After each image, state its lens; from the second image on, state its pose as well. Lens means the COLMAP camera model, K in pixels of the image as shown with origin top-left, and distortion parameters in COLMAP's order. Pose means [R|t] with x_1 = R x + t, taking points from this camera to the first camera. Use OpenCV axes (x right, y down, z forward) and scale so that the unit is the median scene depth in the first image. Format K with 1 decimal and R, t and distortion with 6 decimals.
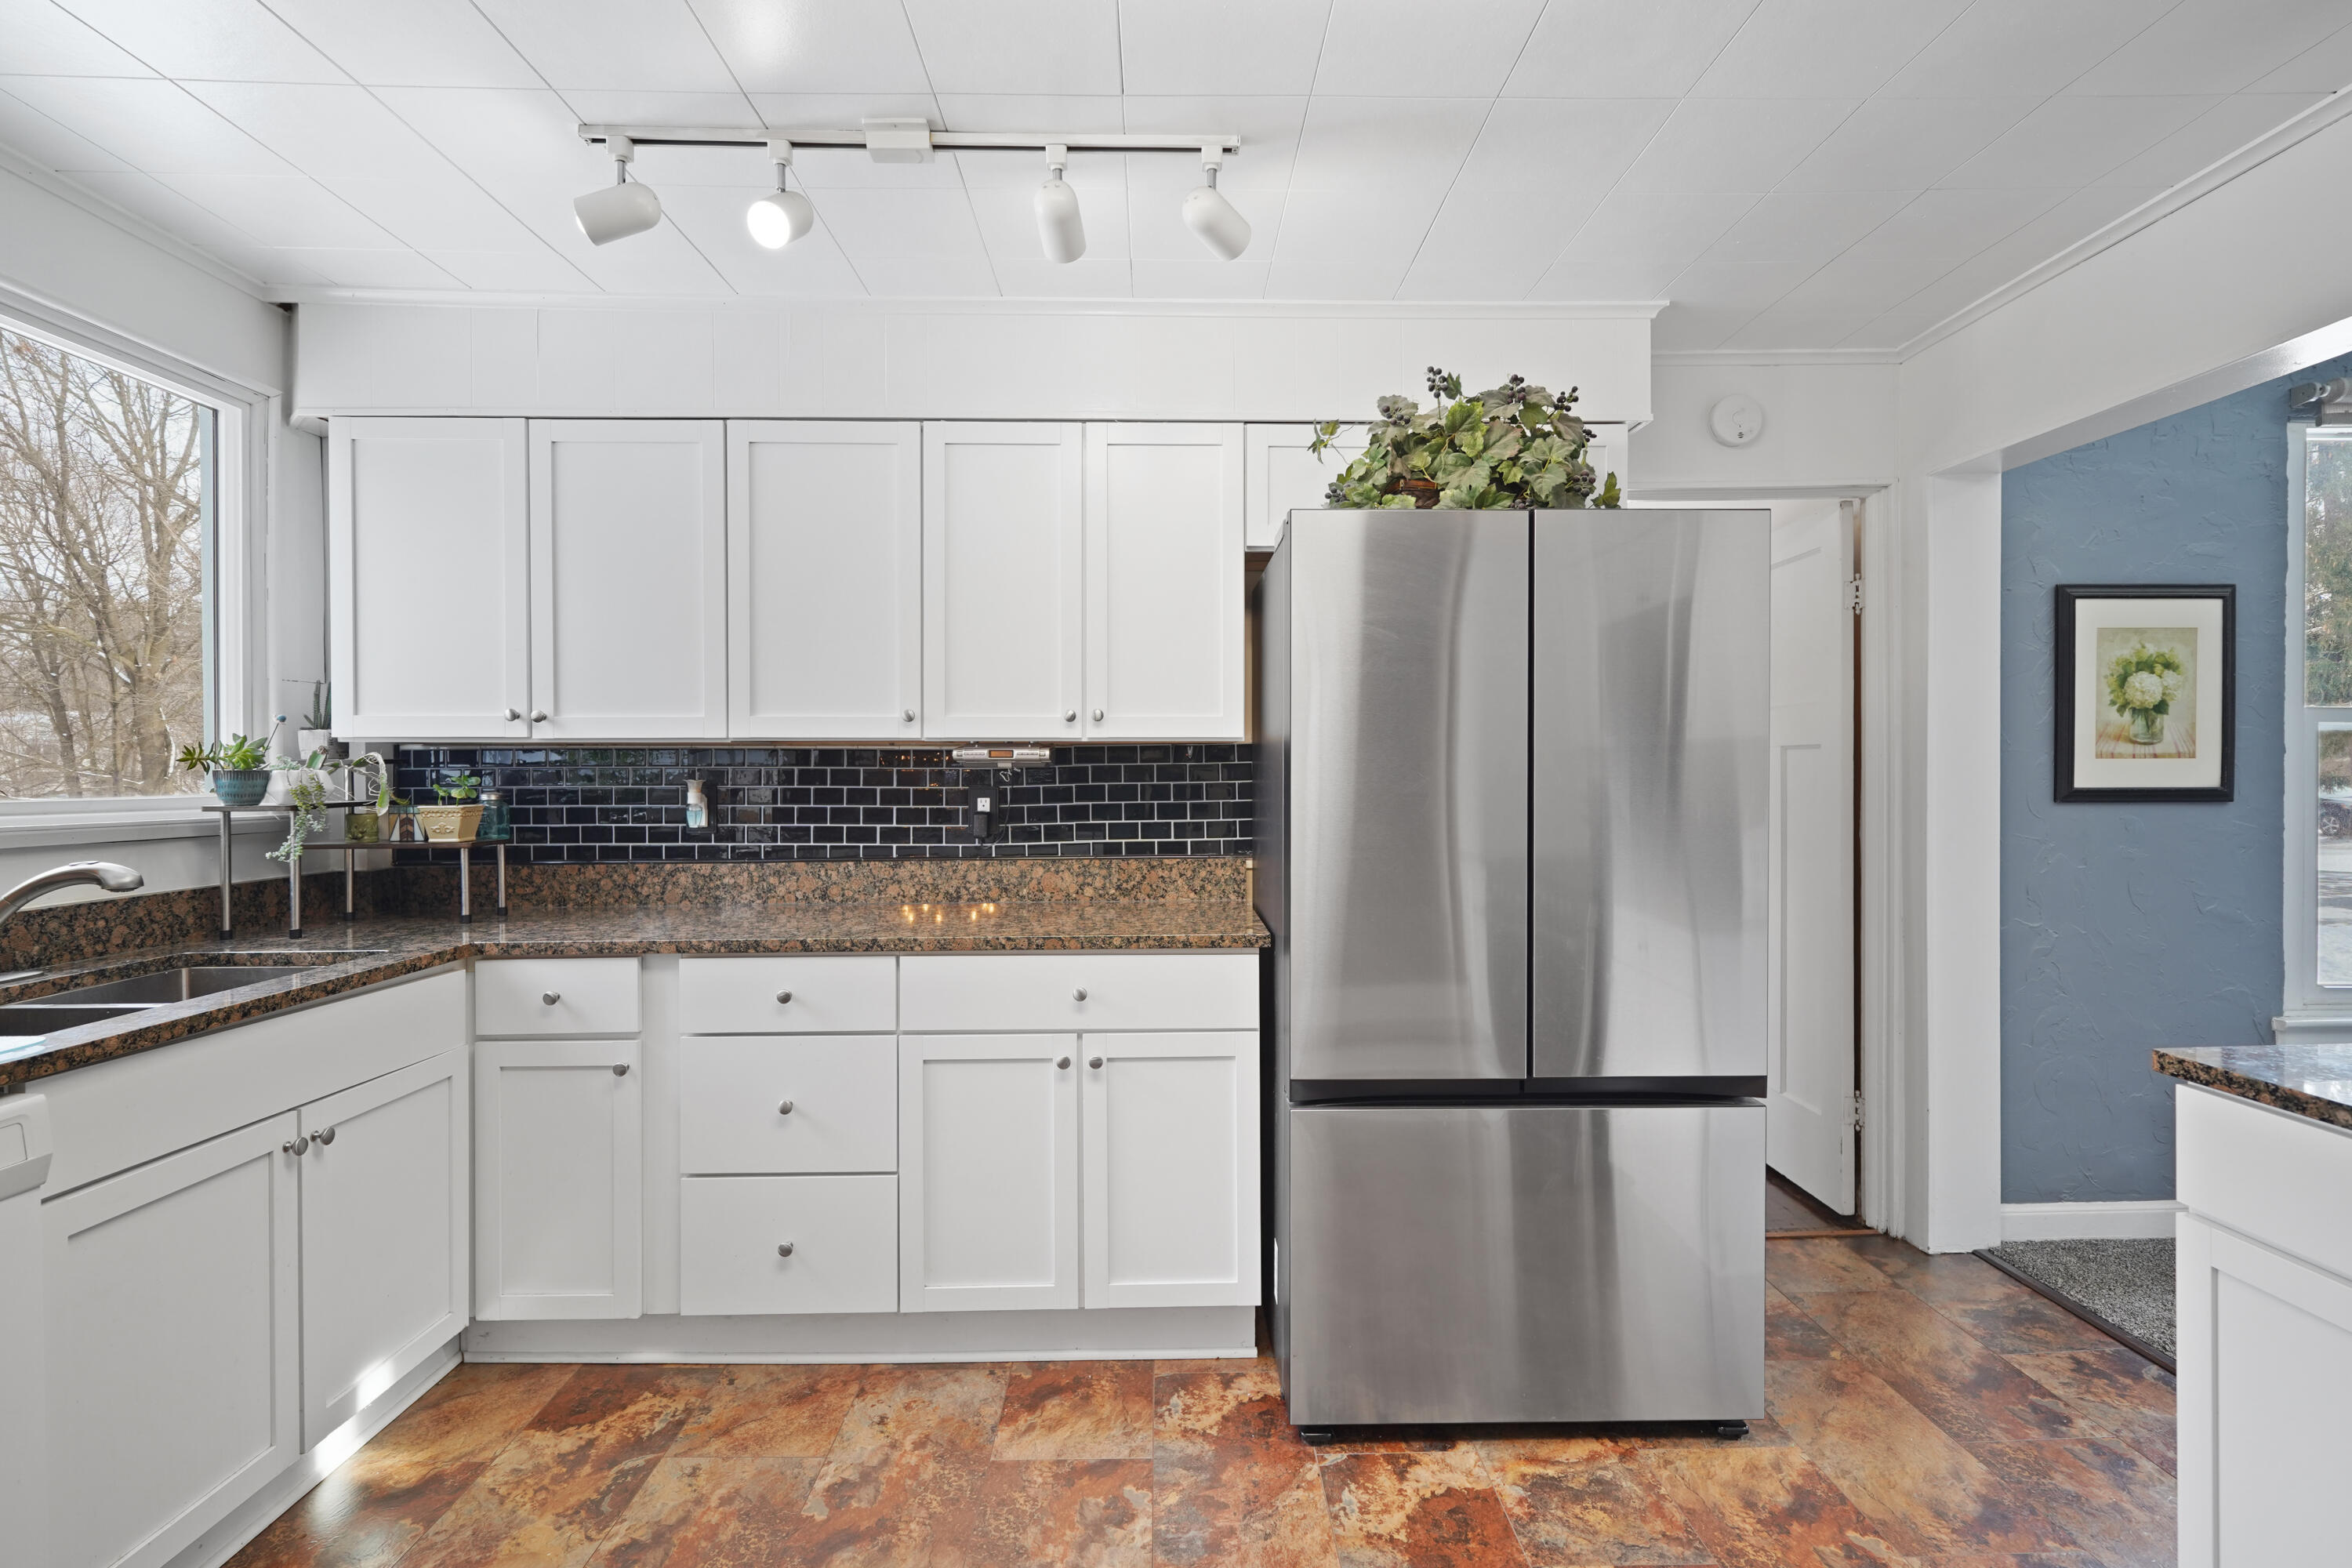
lens RADIAL K [[1171.2, 0, 1172.1], [0, 1171.2, 771.9], [0, 0, 1]] dist [0.004515, -0.002304]
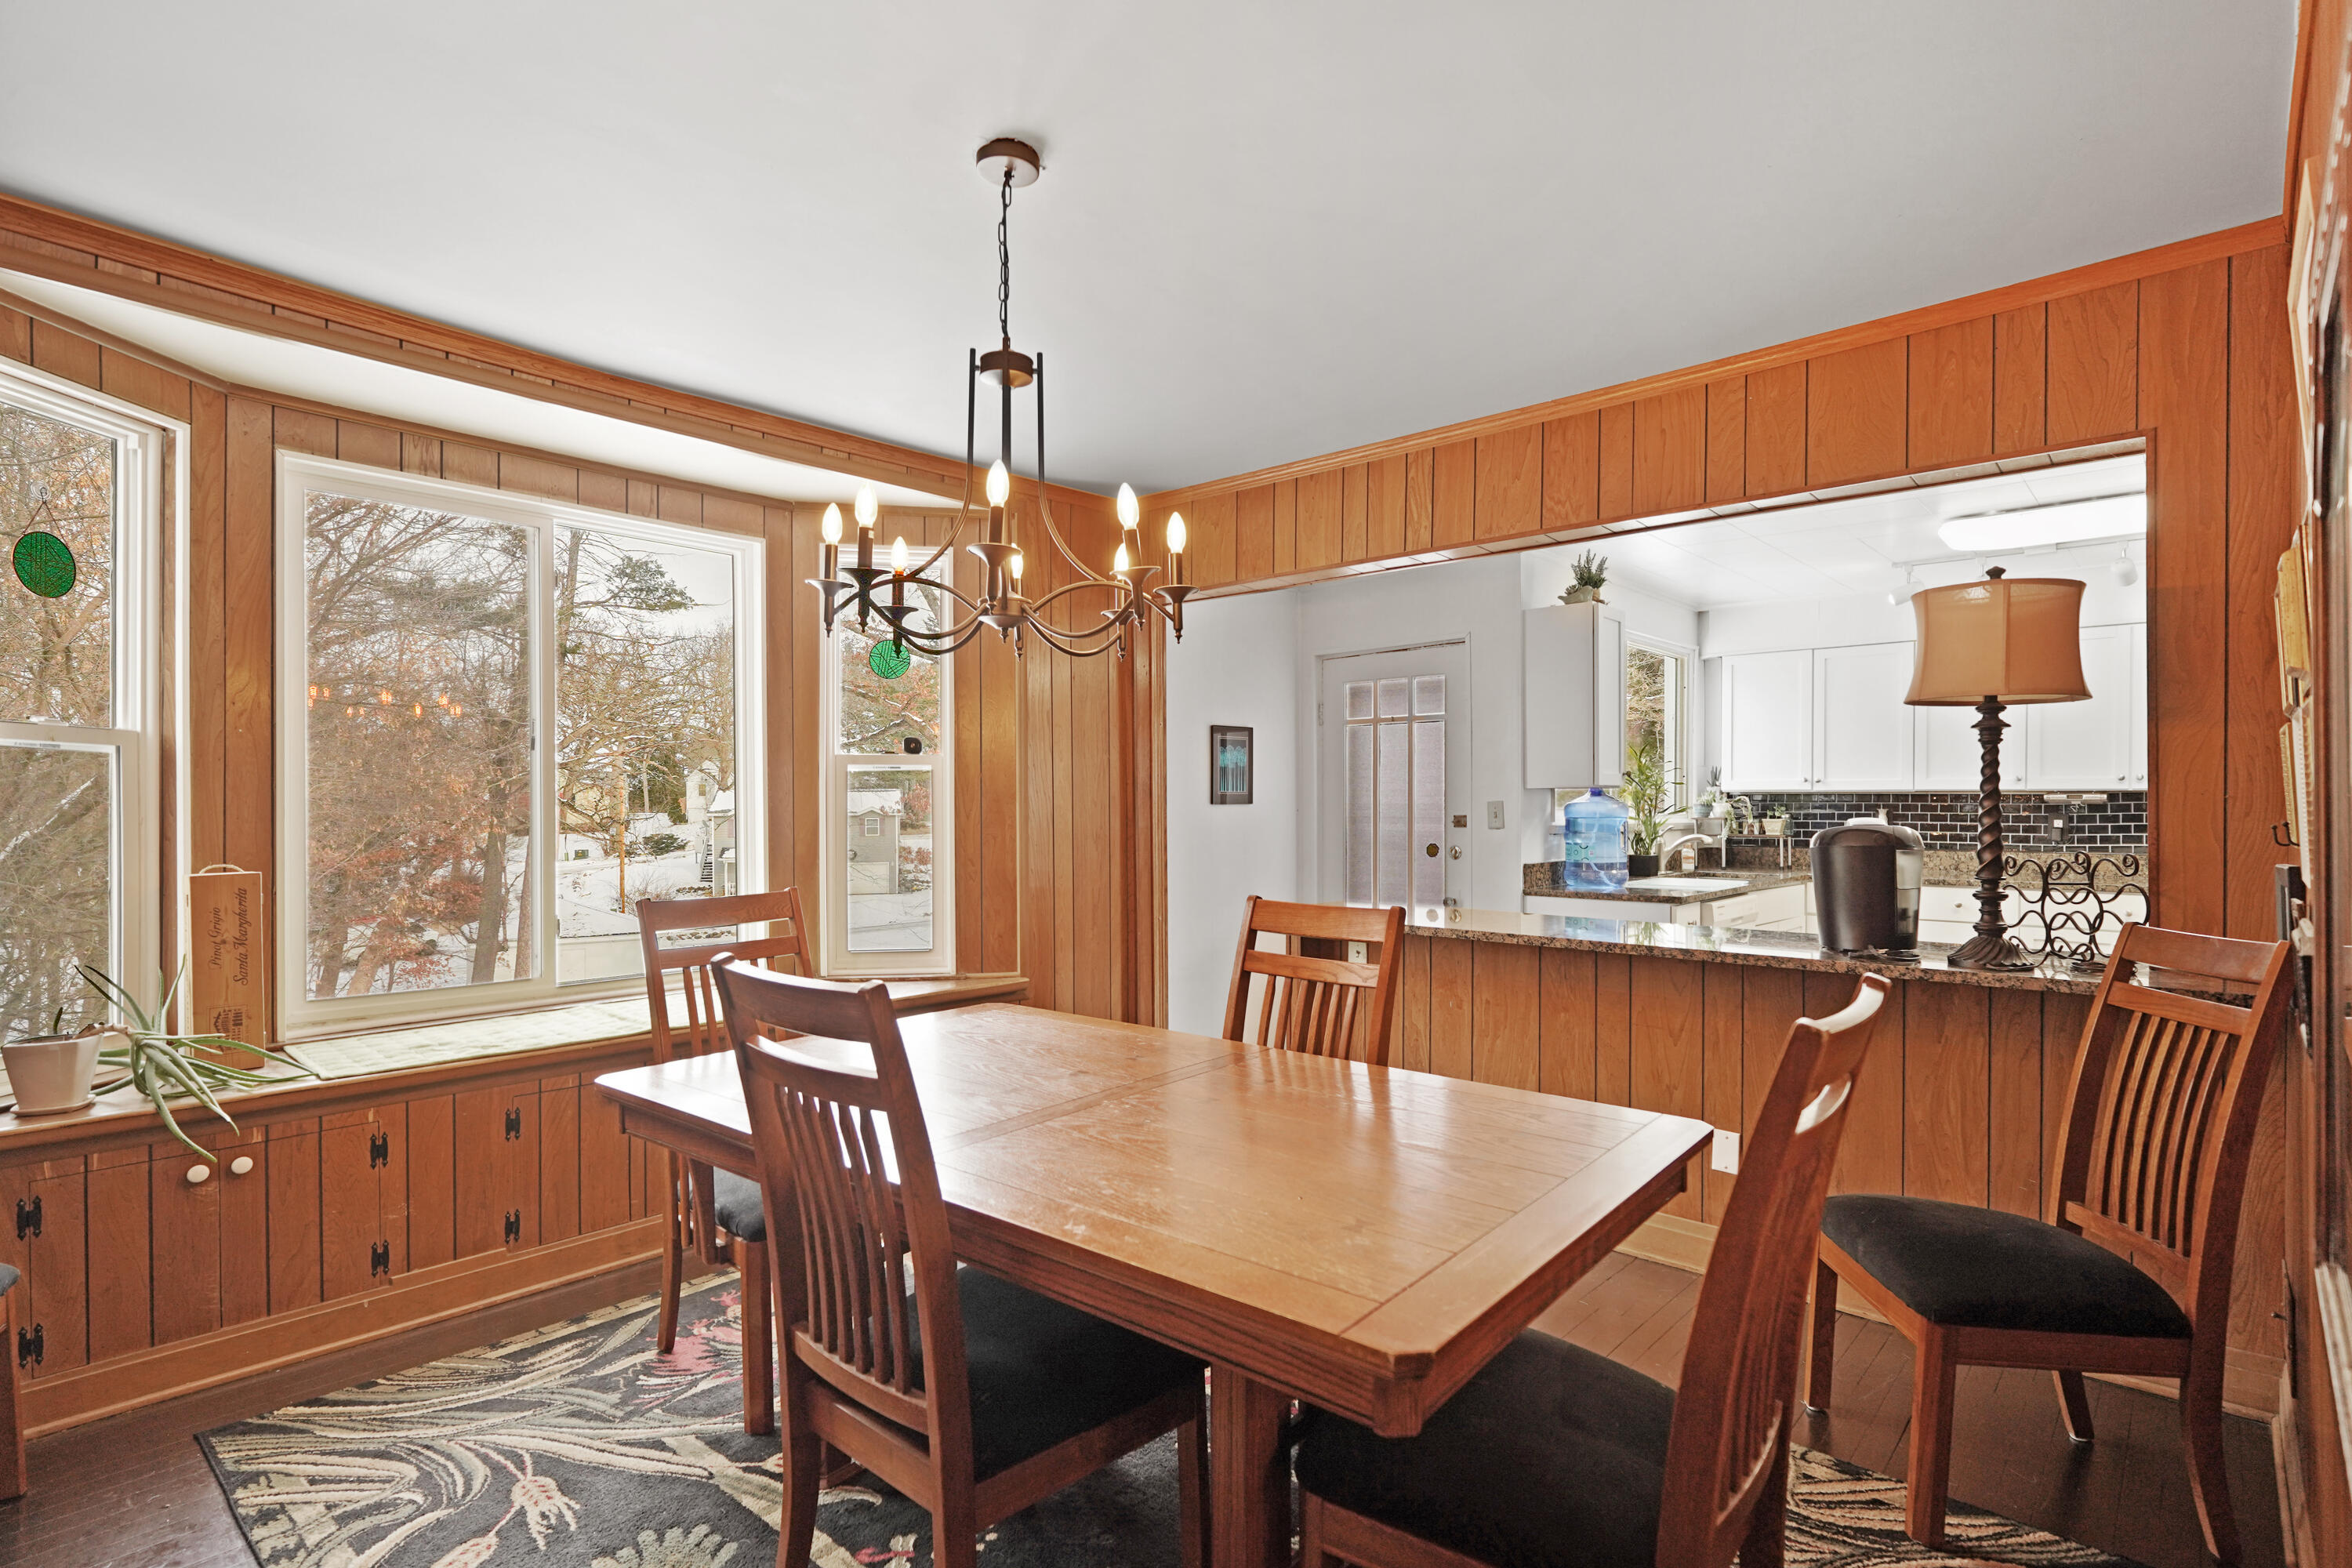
lens RADIAL K [[1171.2, 0, 1160.2], [0, 1171.2, 793.6], [0, 0, 1]] dist [0.004515, -0.002304]
pose [[0.732395, -0.003044, -0.680873, 0.086503], [-0.009765, 0.999840, -0.014973, 0.027907], [0.680810, 0.017615, 0.732248, -1.765924]]
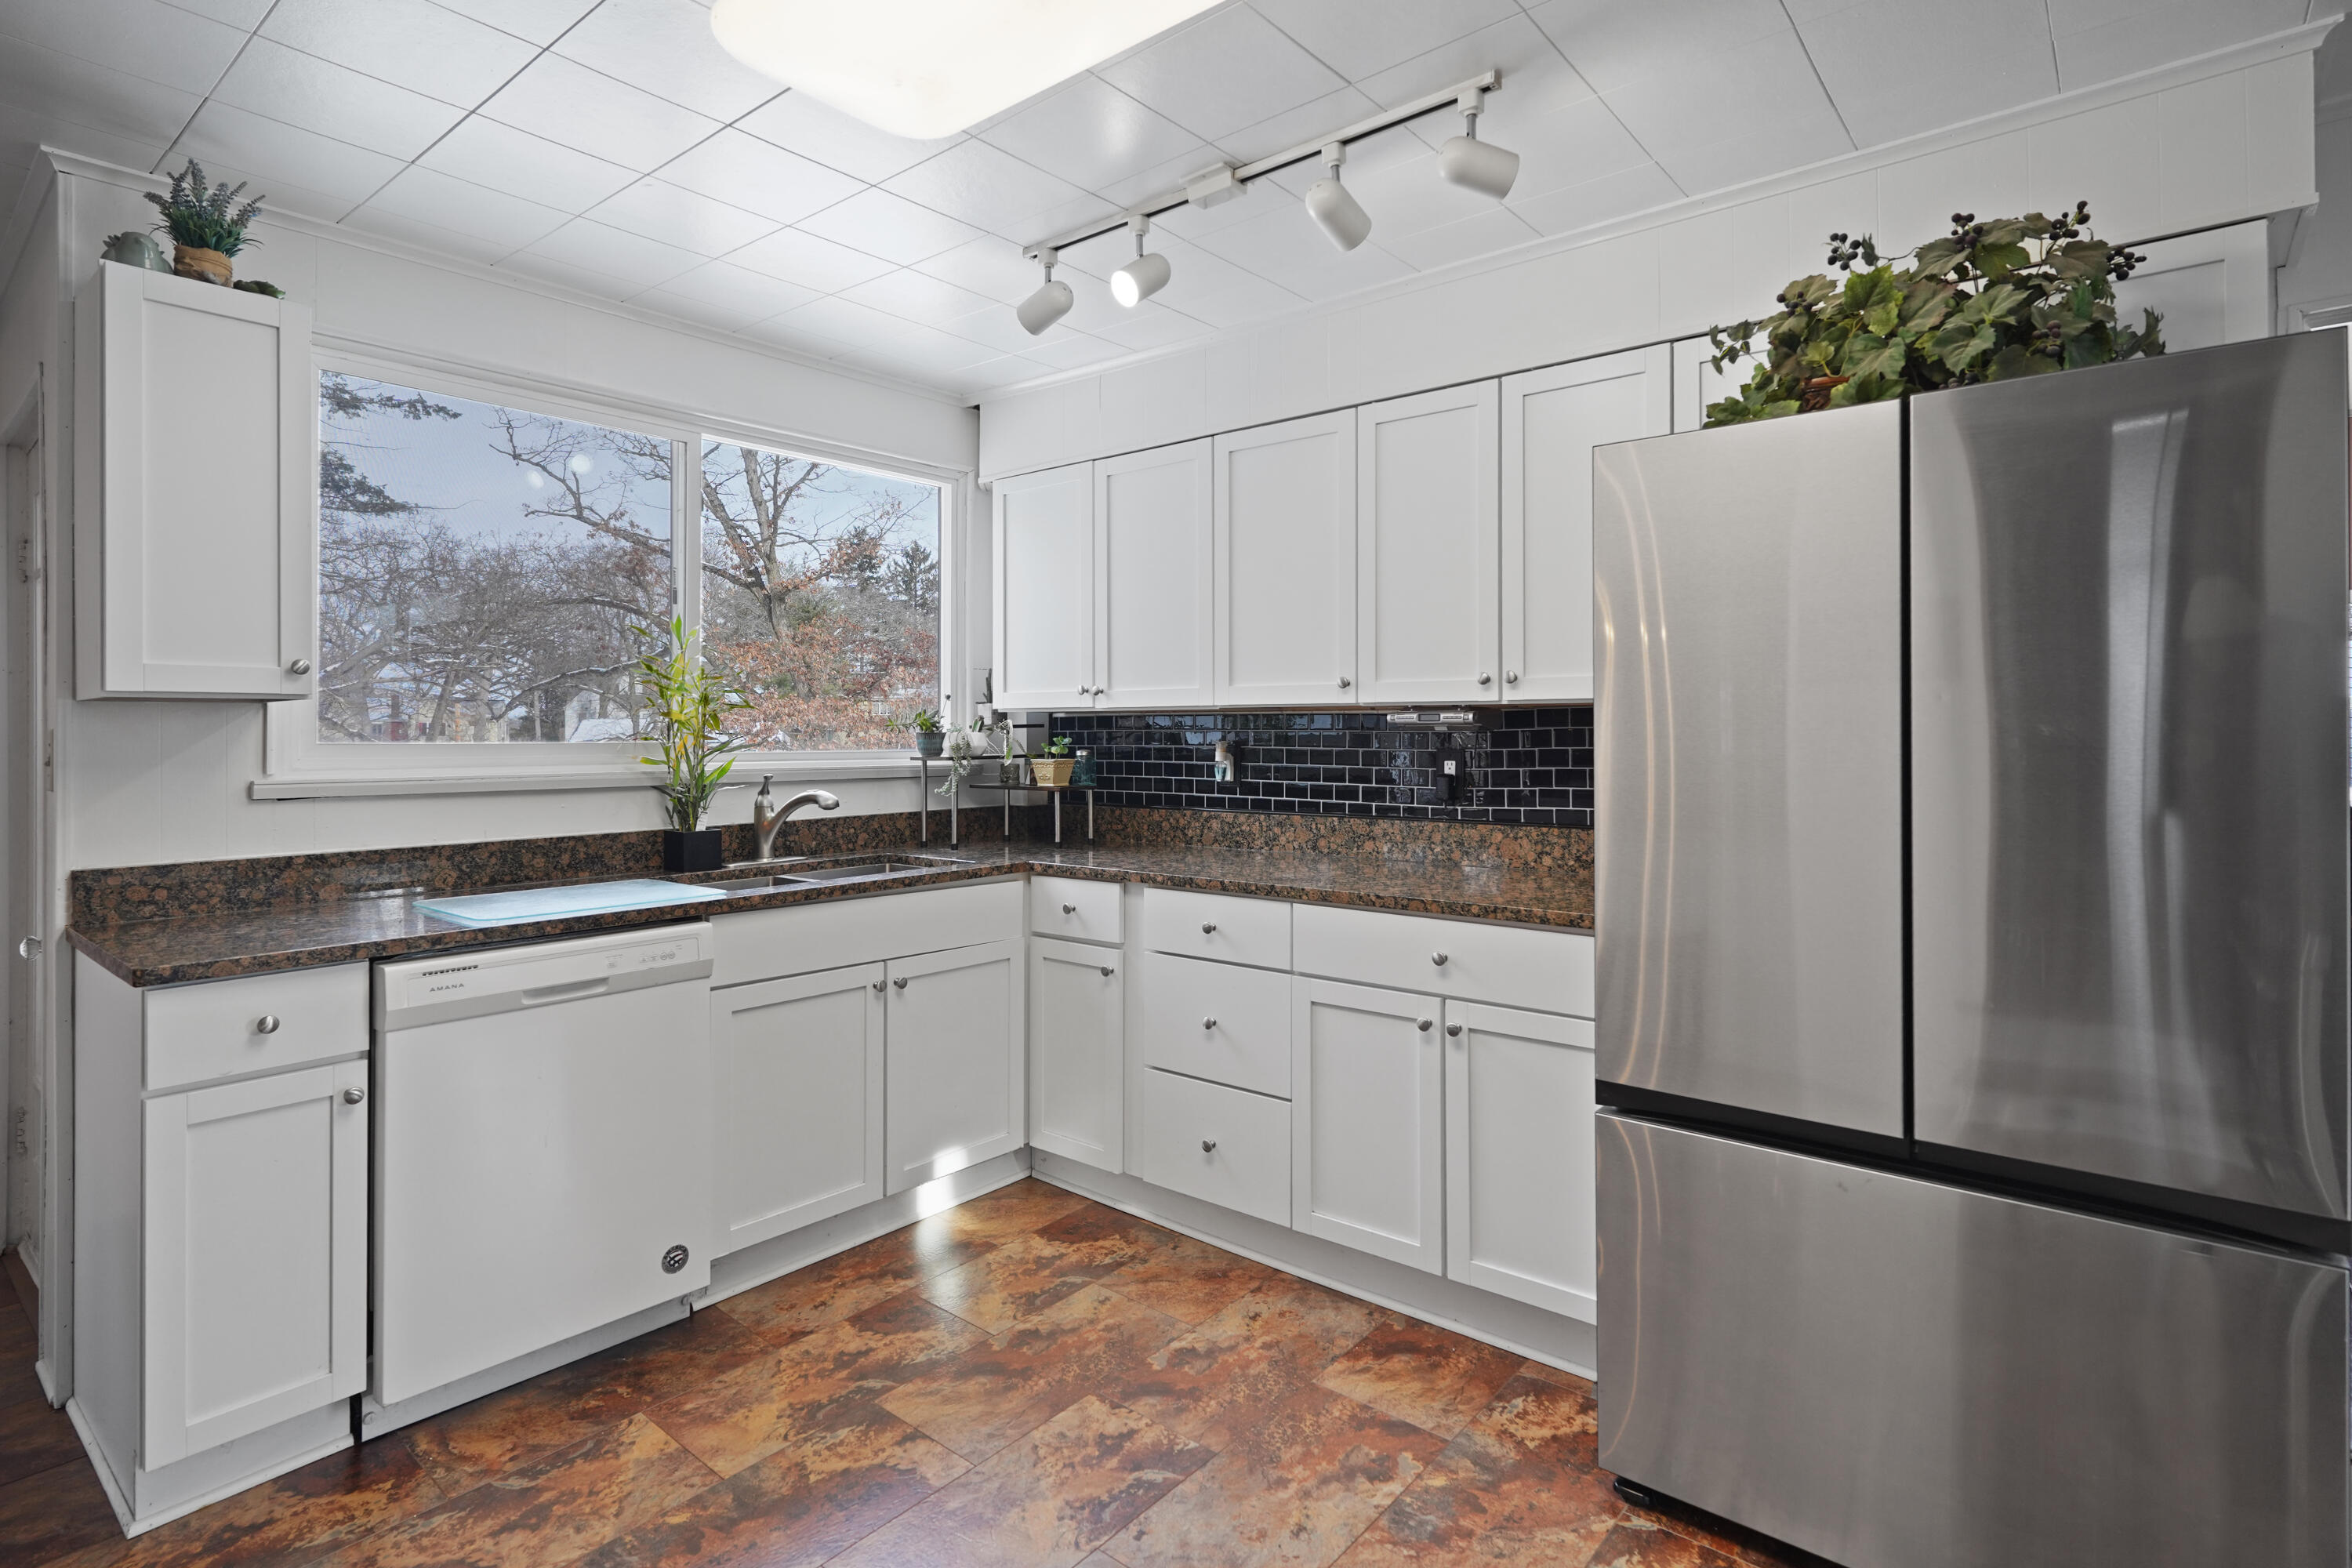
lens RADIAL K [[1171.2, 0, 1140.1], [0, 1171.2, 716.7], [0, 0, 1]] dist [0.004515, -0.002304]
pose [[0.747227, -0.007411, -0.664527, 0.392453], [-0.000856, 0.999926, -0.012113, -0.004026], [0.664568, 0.009619, 0.747166, 0.083162]]
